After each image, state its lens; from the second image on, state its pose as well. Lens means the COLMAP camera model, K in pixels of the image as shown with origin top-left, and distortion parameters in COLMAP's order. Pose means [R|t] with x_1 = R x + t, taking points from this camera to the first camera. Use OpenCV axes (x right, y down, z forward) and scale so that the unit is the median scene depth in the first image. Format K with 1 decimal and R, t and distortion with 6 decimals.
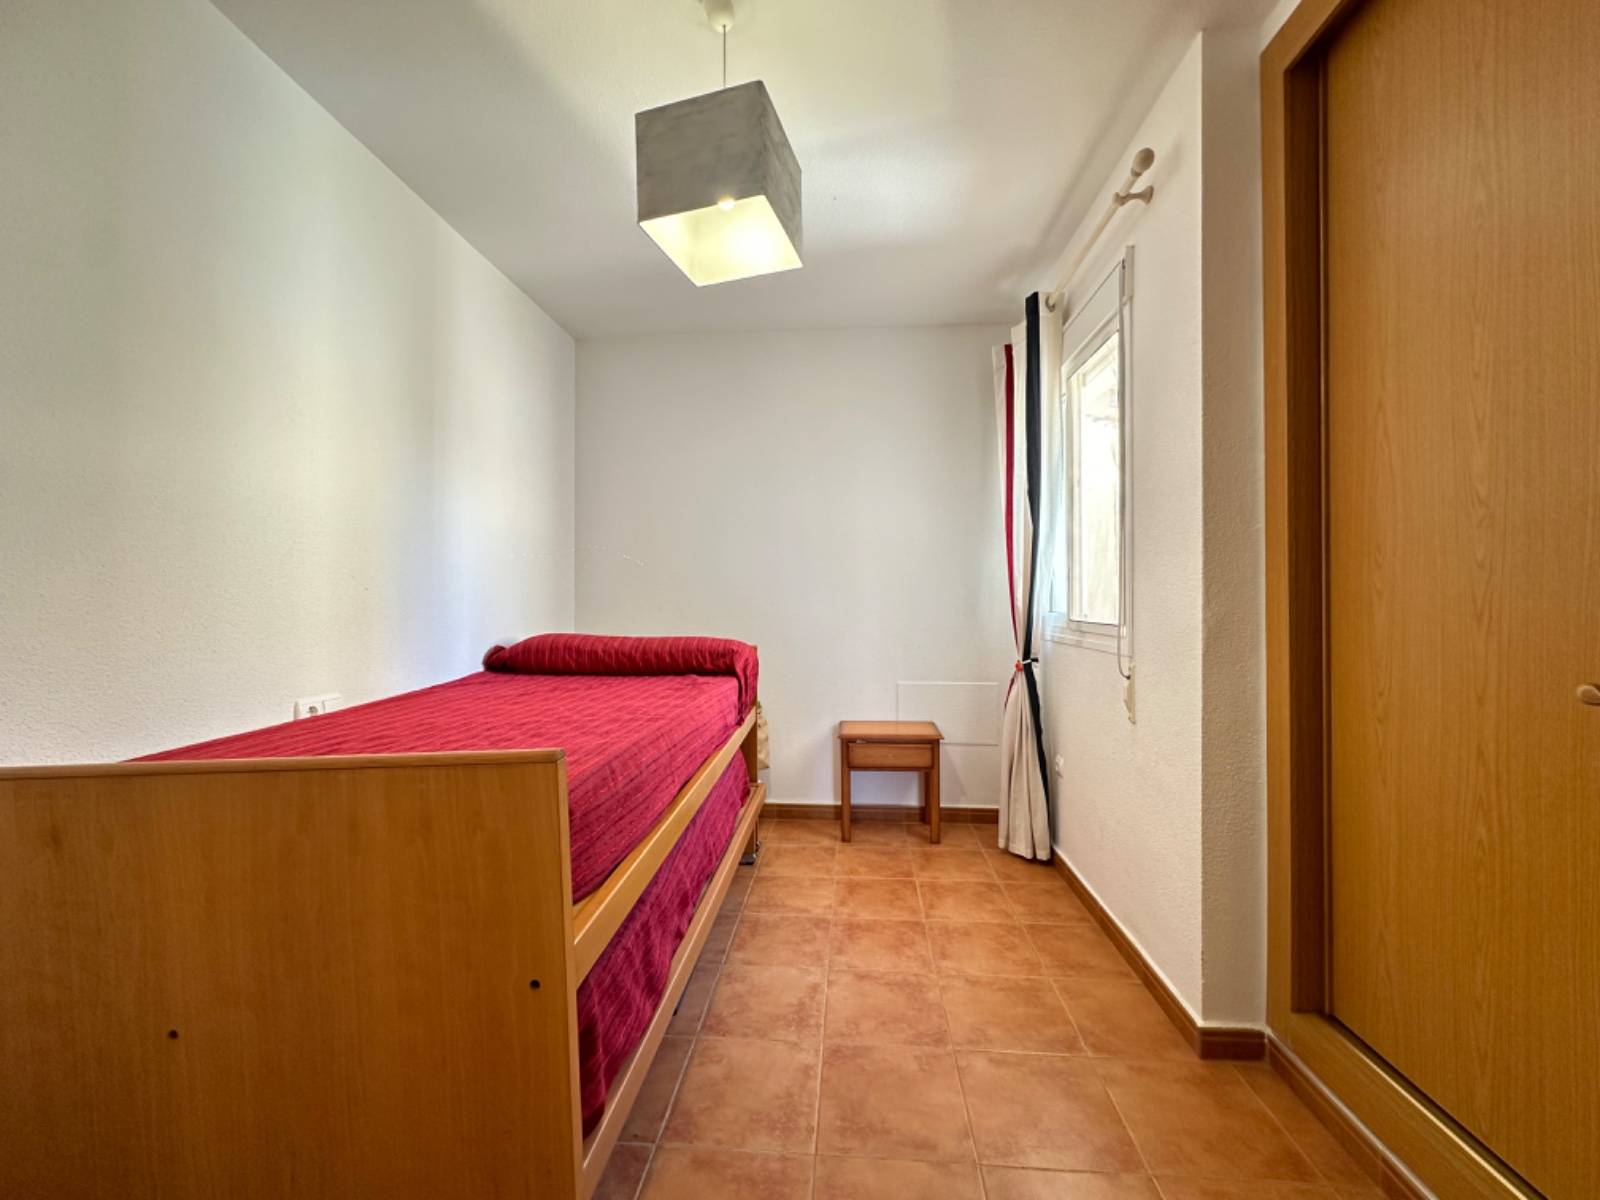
lens RADIAL K [[648.4, 0, 809.7], [0, 648.4, 600.3], [0, 0, 1]] dist [-0.003746, -0.000464]
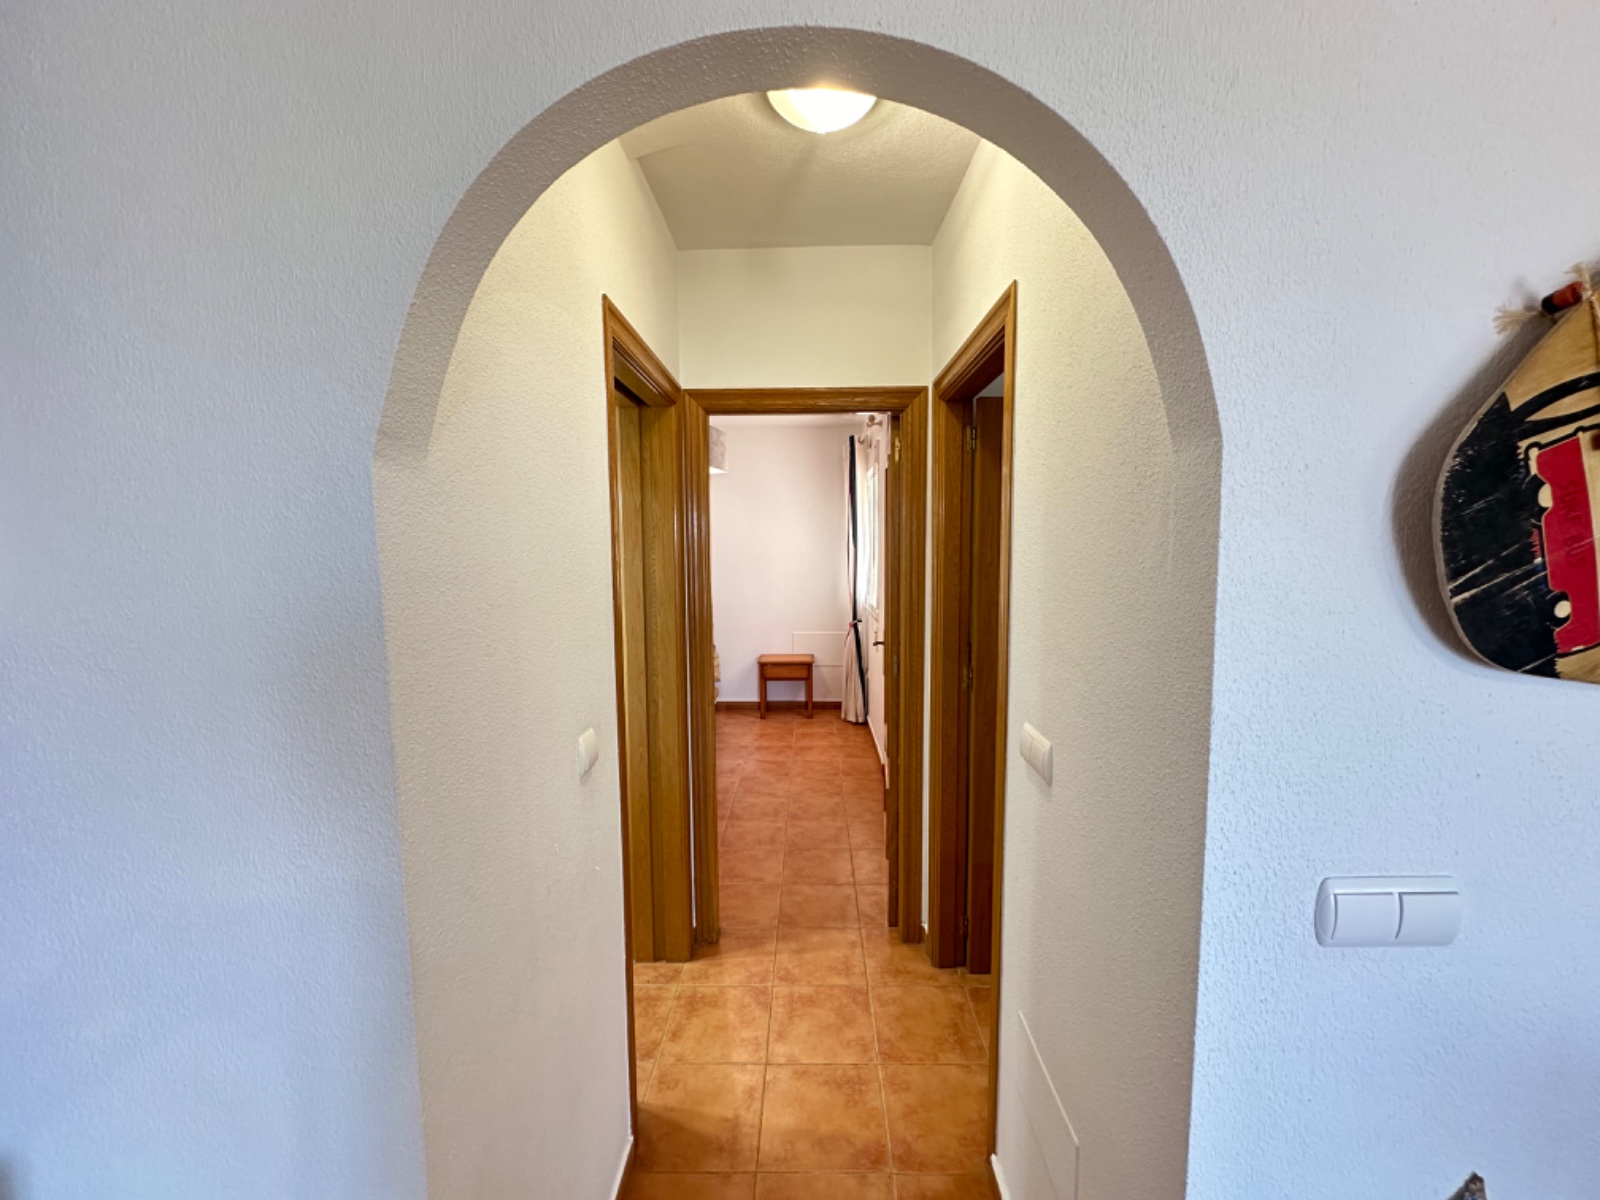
lens RADIAL K [[648.4, 0, 799.7], [0, 648.4, 603.7], [0, 0, 1]] dist [-0.003746, -0.000464]
pose [[0.998656, -0.007913, 0.051217, 0.074969], [0.002871, 0.995204, 0.097777, -0.144366], [-0.051745, -0.097499, 0.993890, -0.874770]]
